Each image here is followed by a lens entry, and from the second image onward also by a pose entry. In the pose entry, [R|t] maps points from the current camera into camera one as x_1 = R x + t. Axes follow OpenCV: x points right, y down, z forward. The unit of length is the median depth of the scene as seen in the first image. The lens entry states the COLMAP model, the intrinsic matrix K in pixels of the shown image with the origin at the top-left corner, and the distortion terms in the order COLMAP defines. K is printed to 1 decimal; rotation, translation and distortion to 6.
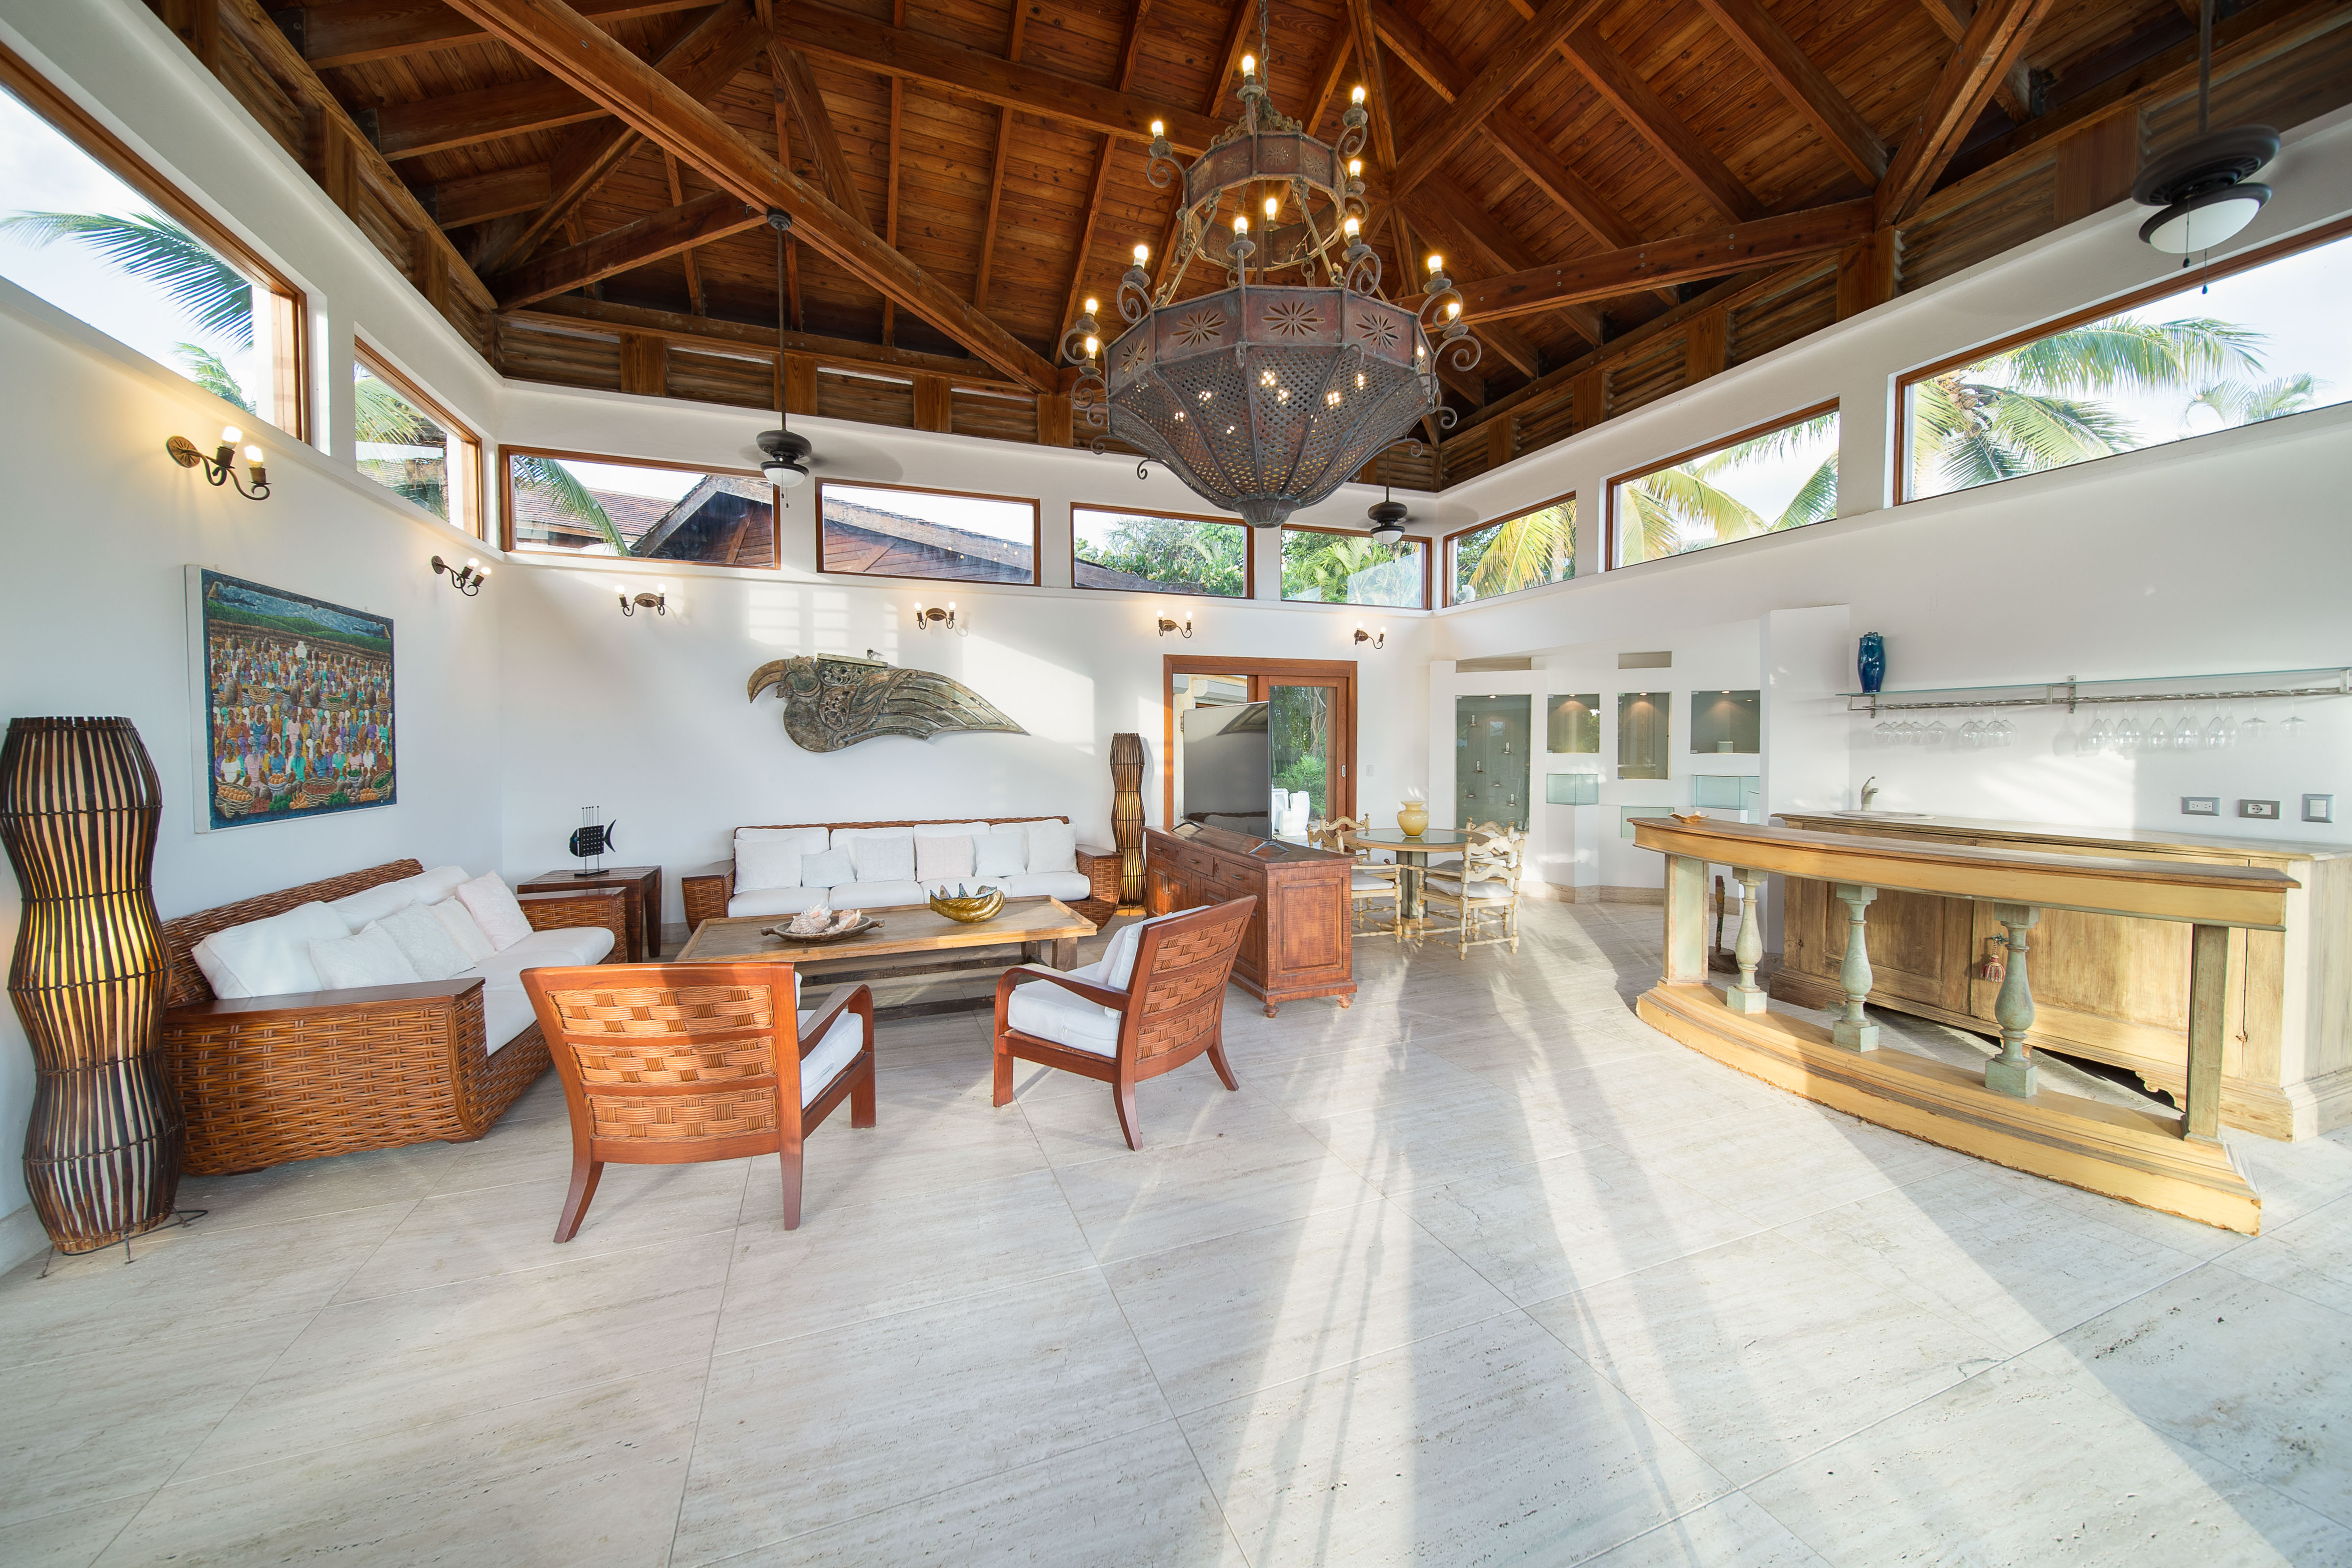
lens RADIAL K [[883.8, 0, 1184.1], [0, 883.8, 775.7], [0, 0, 1]] dist [0.000386, 0.000002]
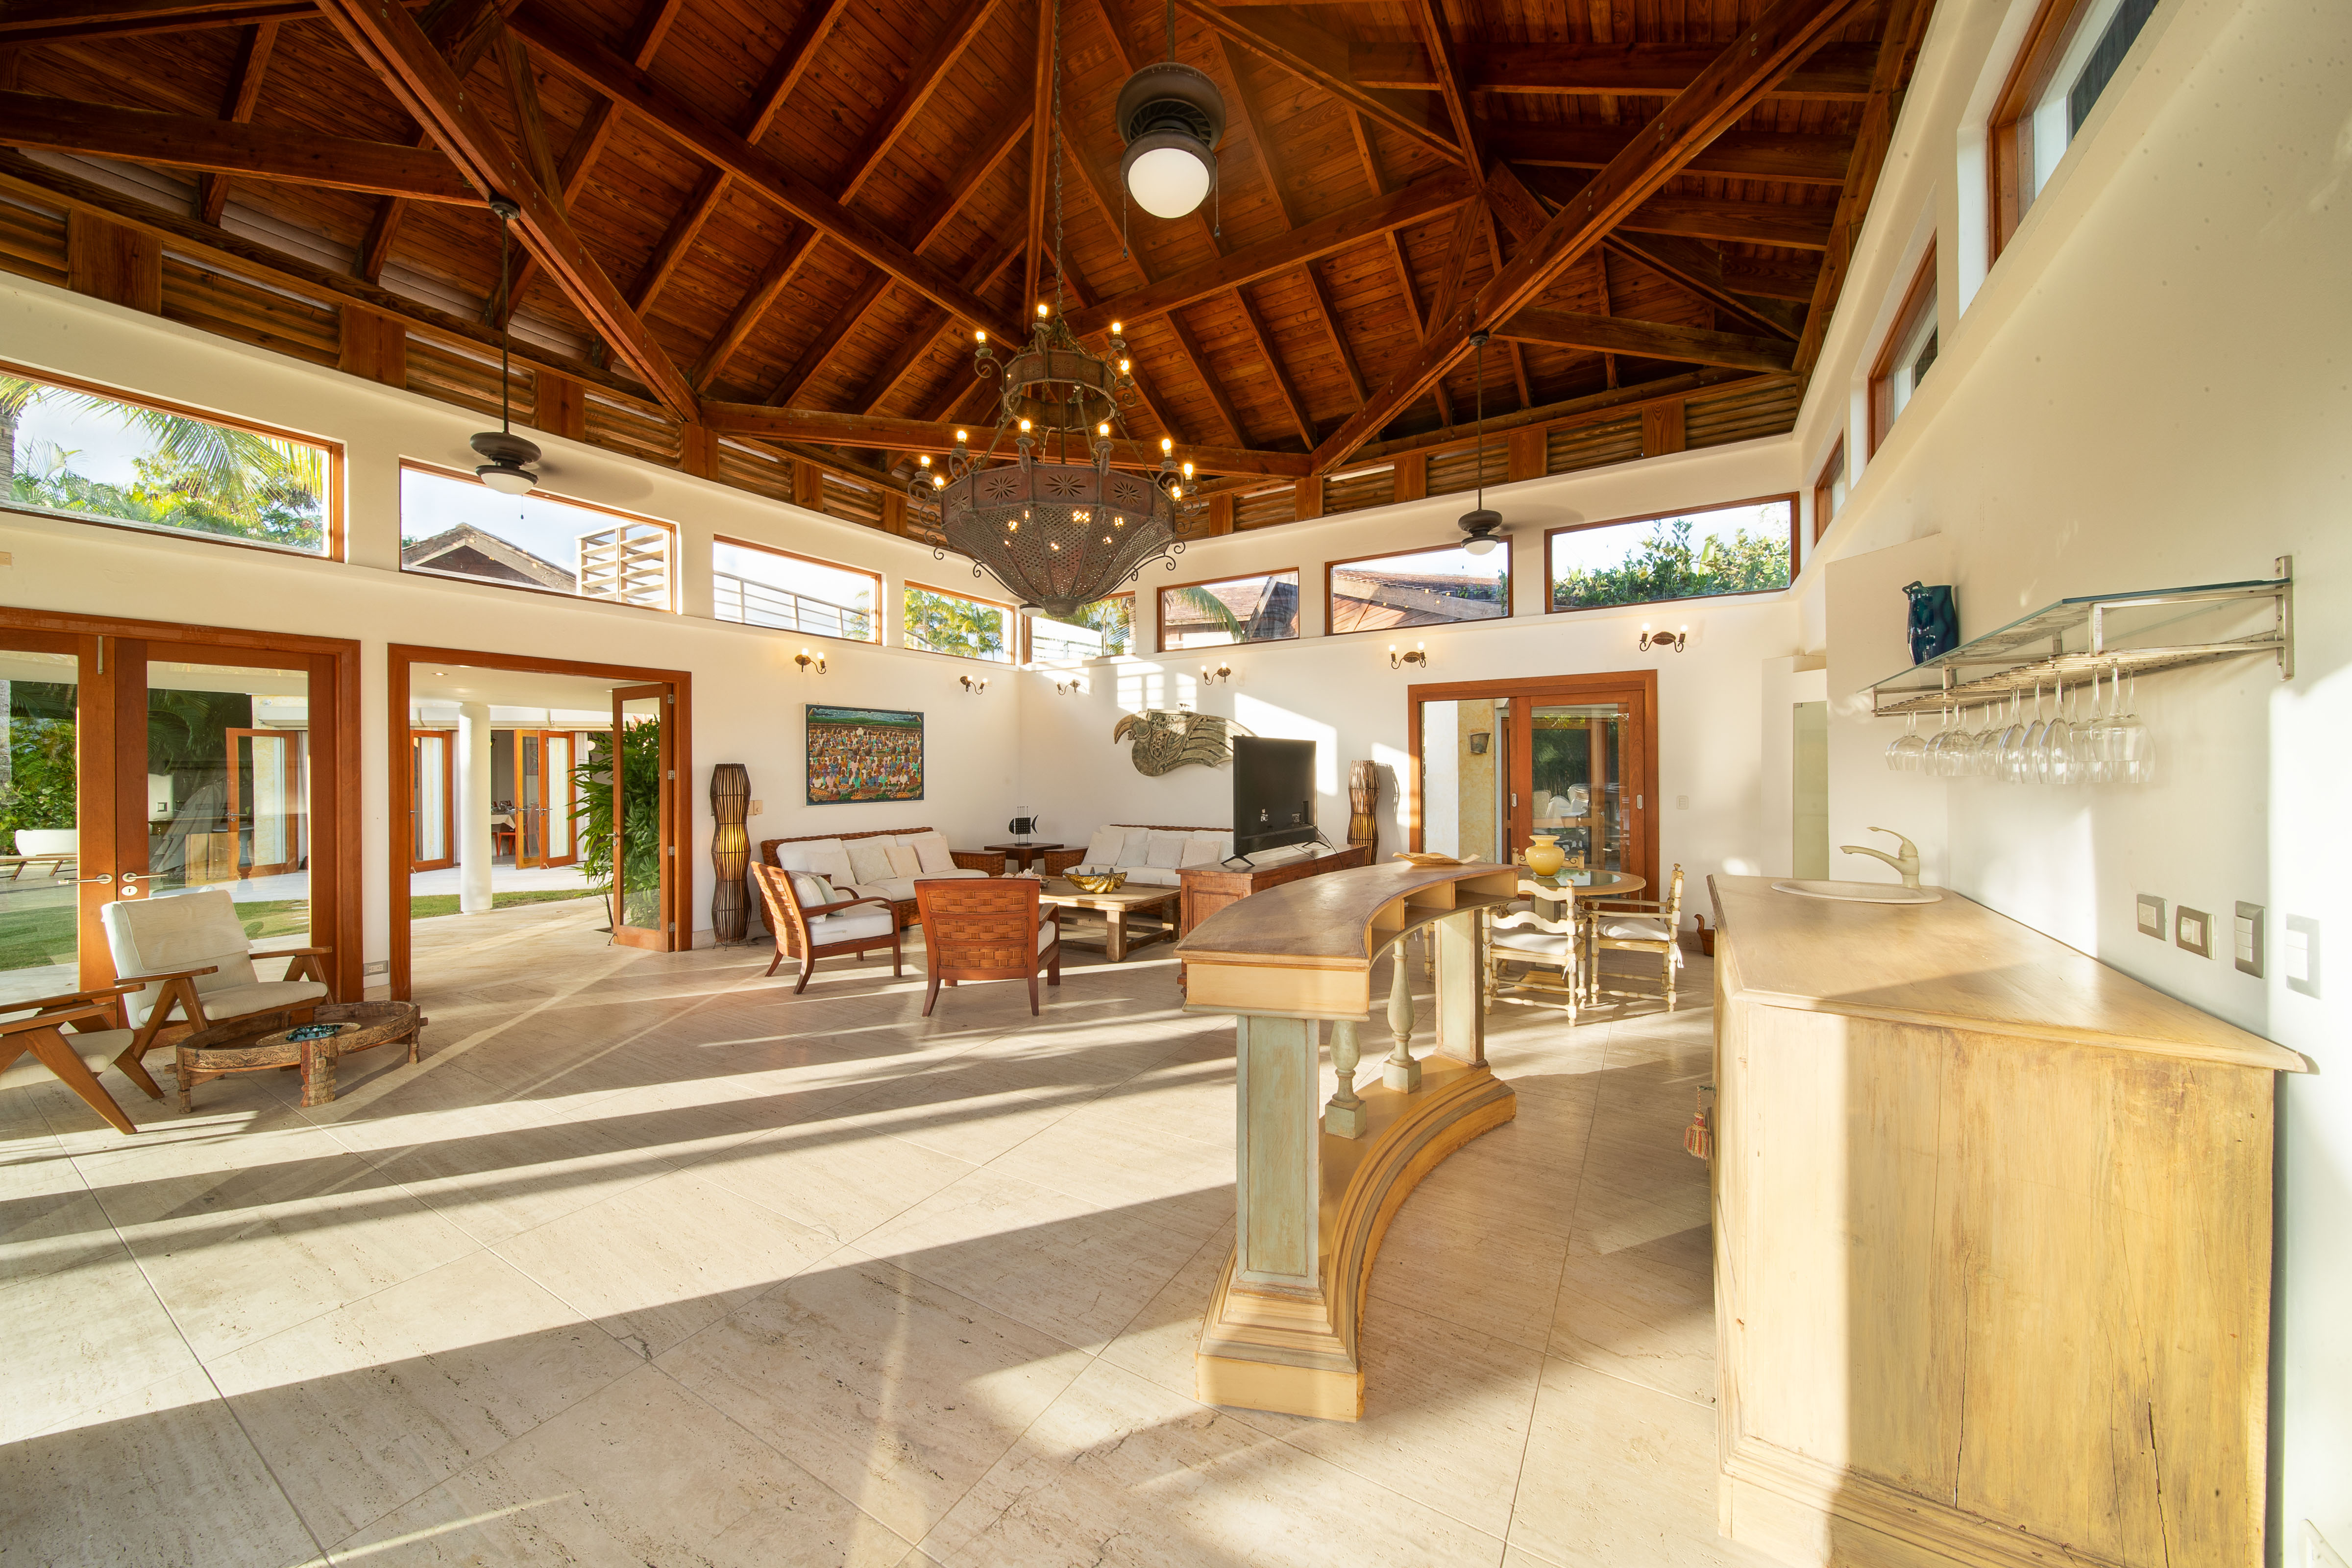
lens RADIAL K [[834.8, 0, 1174.3], [0, 834.8, 769.1], [0, 0, 1]] dist [-0.001042, -0.000242]
pose [[0.592623, -0.004241, -0.805469, 1.070368], [-0.024348, 0.999435, -0.023176, -0.010295], [0.805112, 0.033346, 0.592184, 0.309915]]
